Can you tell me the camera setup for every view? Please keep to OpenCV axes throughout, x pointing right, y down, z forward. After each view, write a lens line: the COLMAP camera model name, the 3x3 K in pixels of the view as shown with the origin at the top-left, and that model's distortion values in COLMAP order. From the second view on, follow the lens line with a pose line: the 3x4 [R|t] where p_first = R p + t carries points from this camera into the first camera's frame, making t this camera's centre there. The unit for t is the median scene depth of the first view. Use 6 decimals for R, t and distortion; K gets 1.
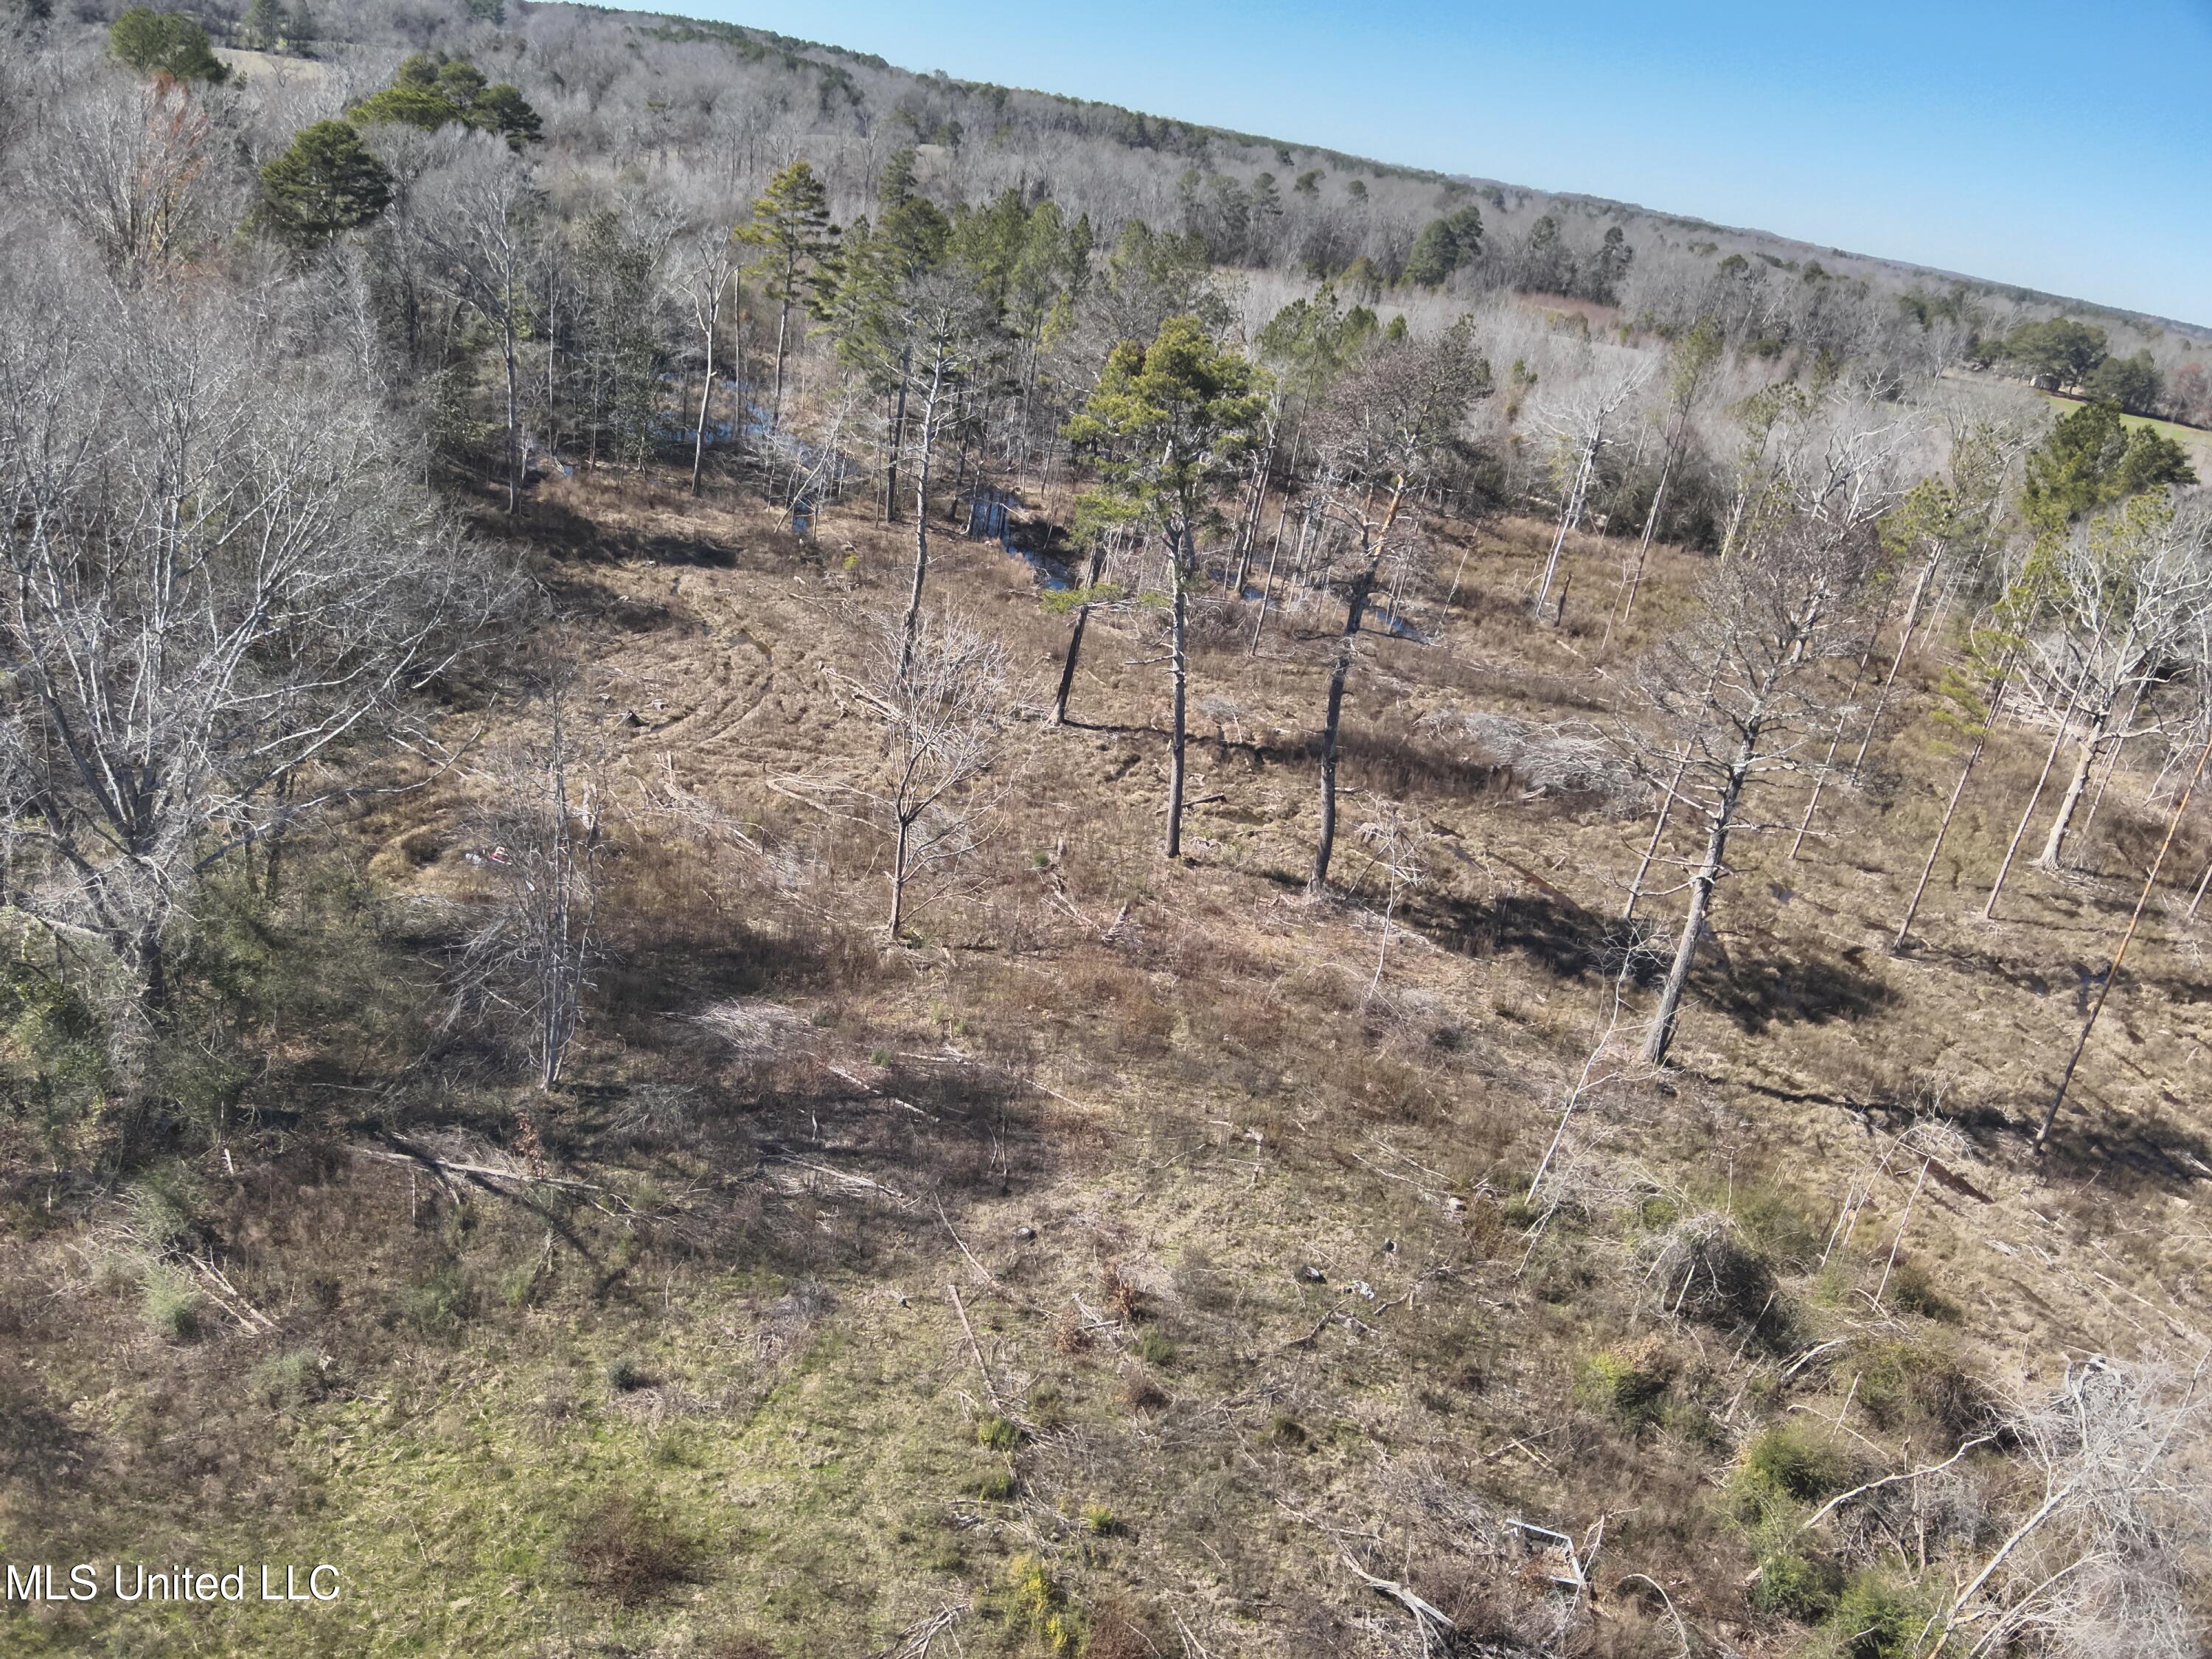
lens RADIAL K [[1642.2, 0, 1106.0], [0, 1642.2, 829.5], [0, 0, 1]] dist [-0.007105, -0.003174]
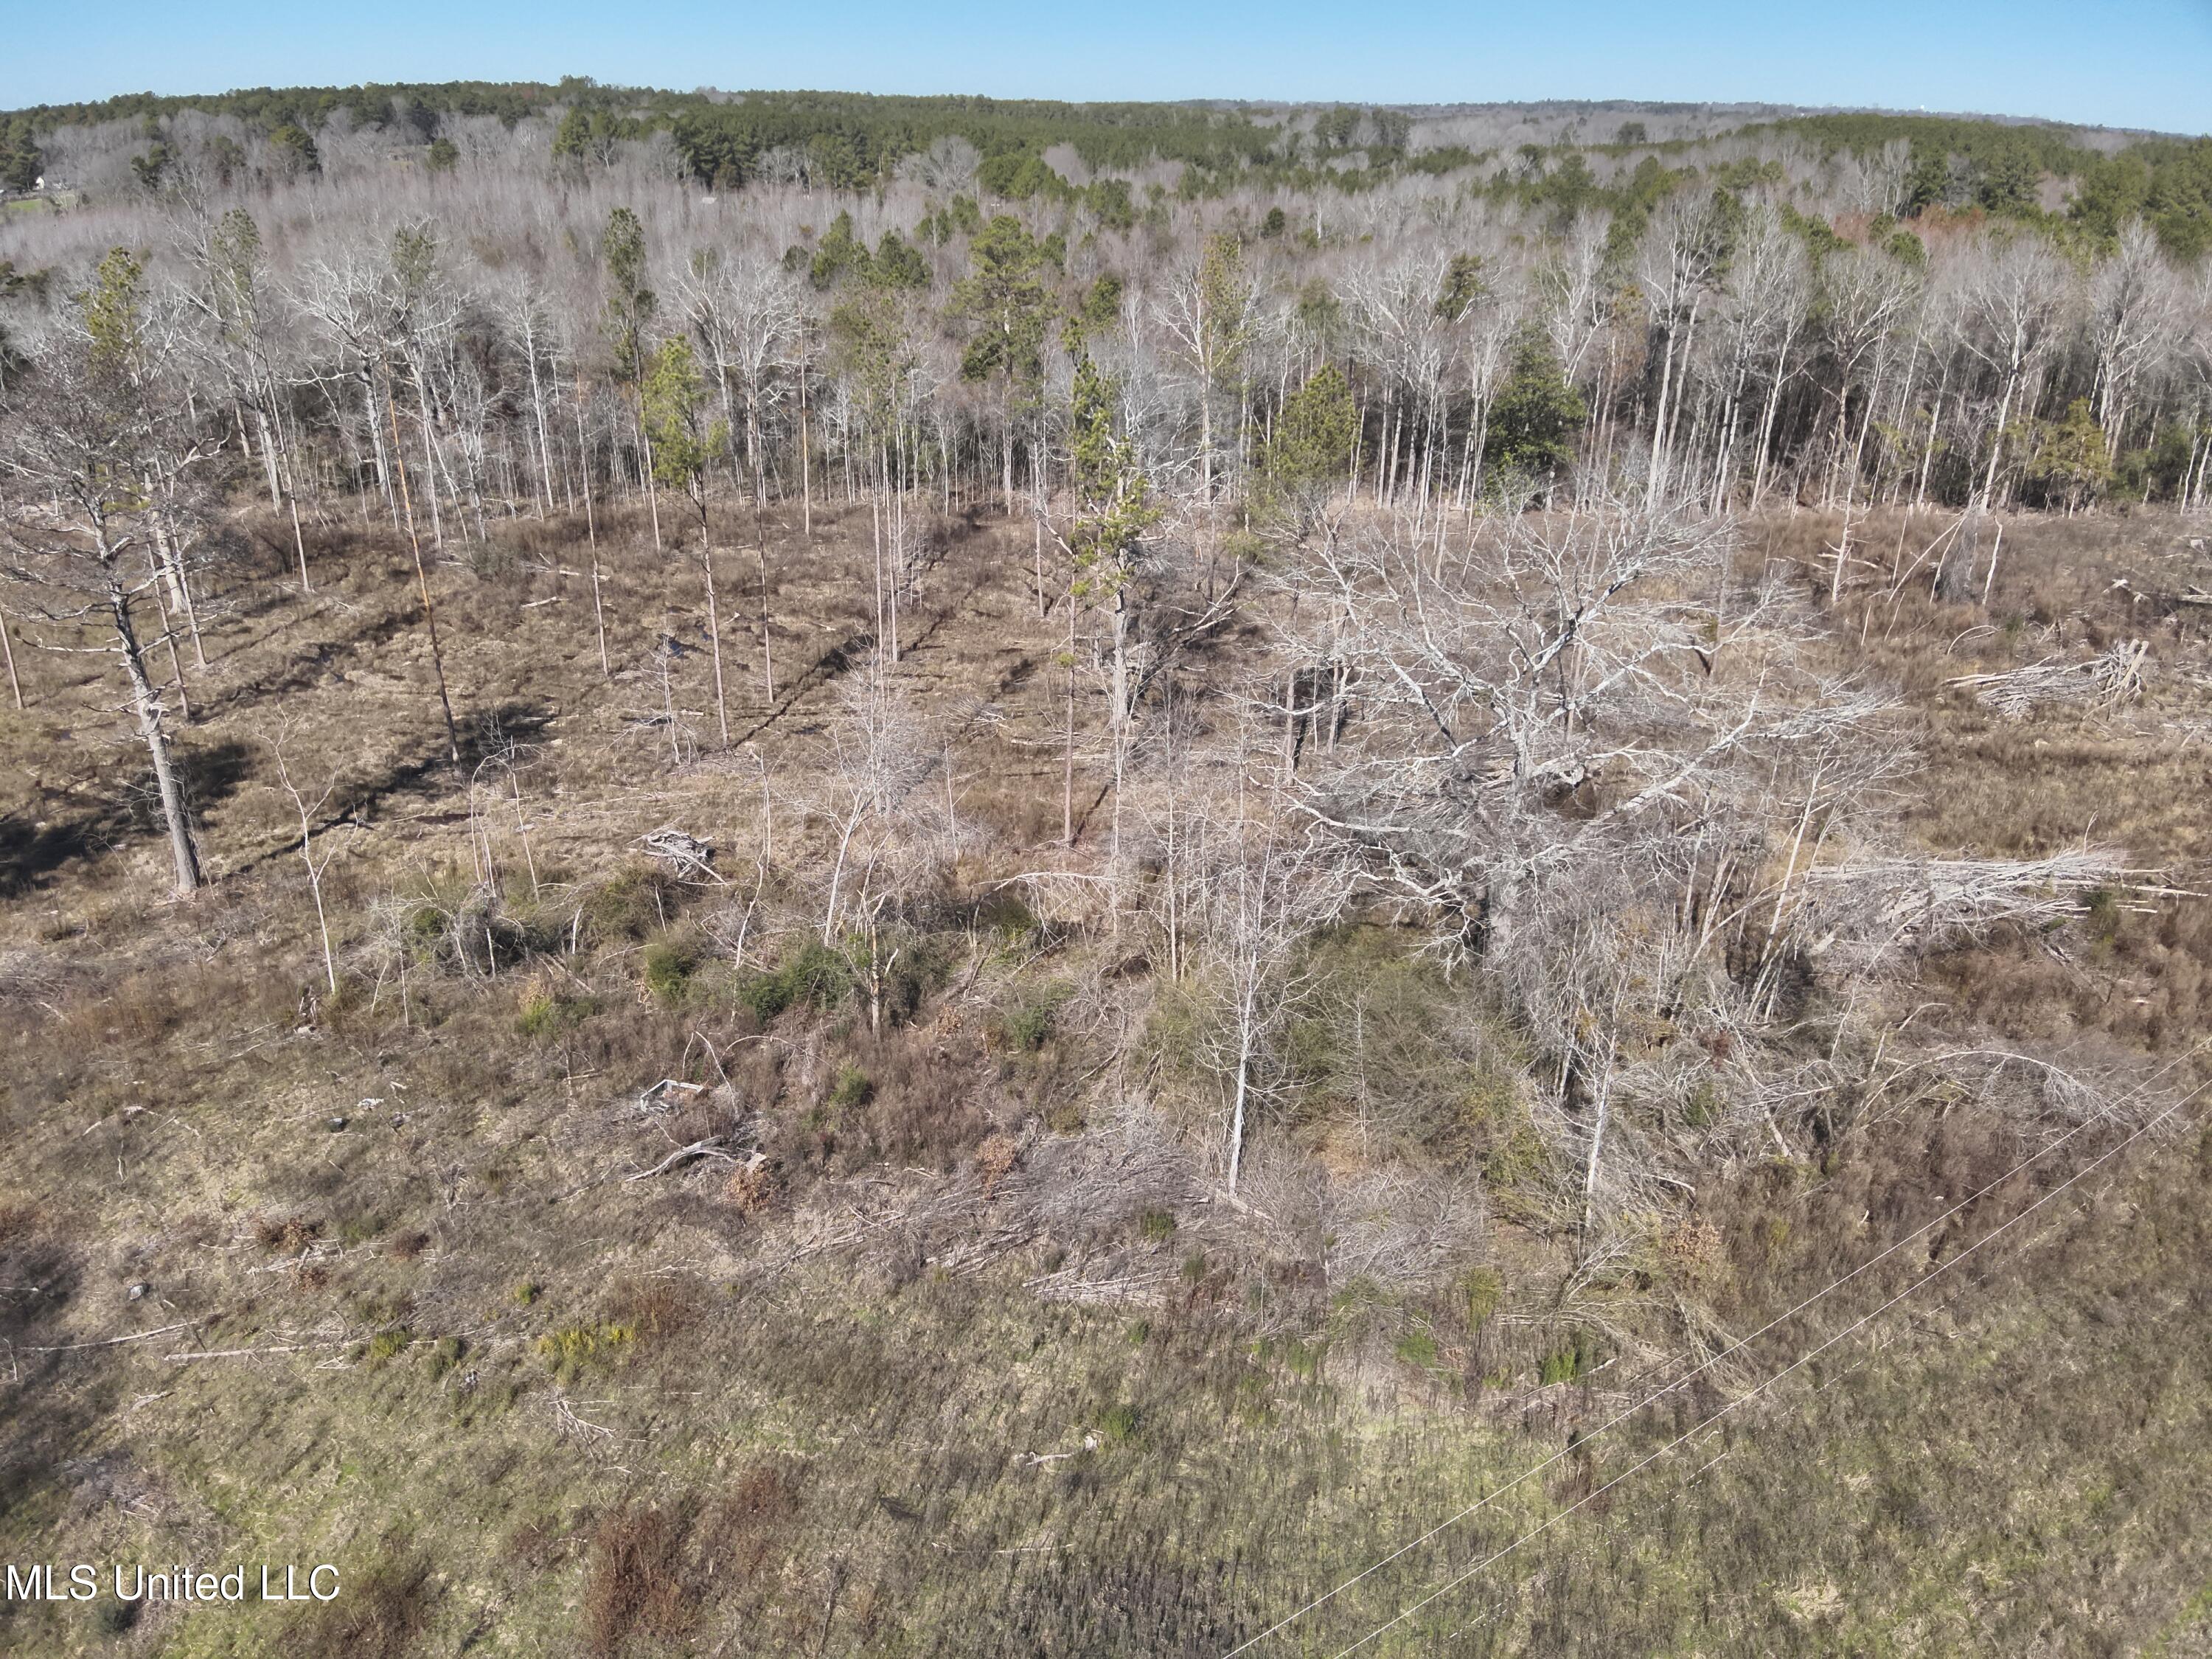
lens RADIAL K [[1642.2, 0, 1106.0], [0, 1642.2, 829.5], [0, 0, 1]] dist [-0.007105, -0.003174]
pose [[0.242912, -0.535122, 0.809097, -0.371448], [0.409614, 0.812655, 0.414498, -0.089324], [-0.879324, 0.230731, 0.416597, 0.042631]]
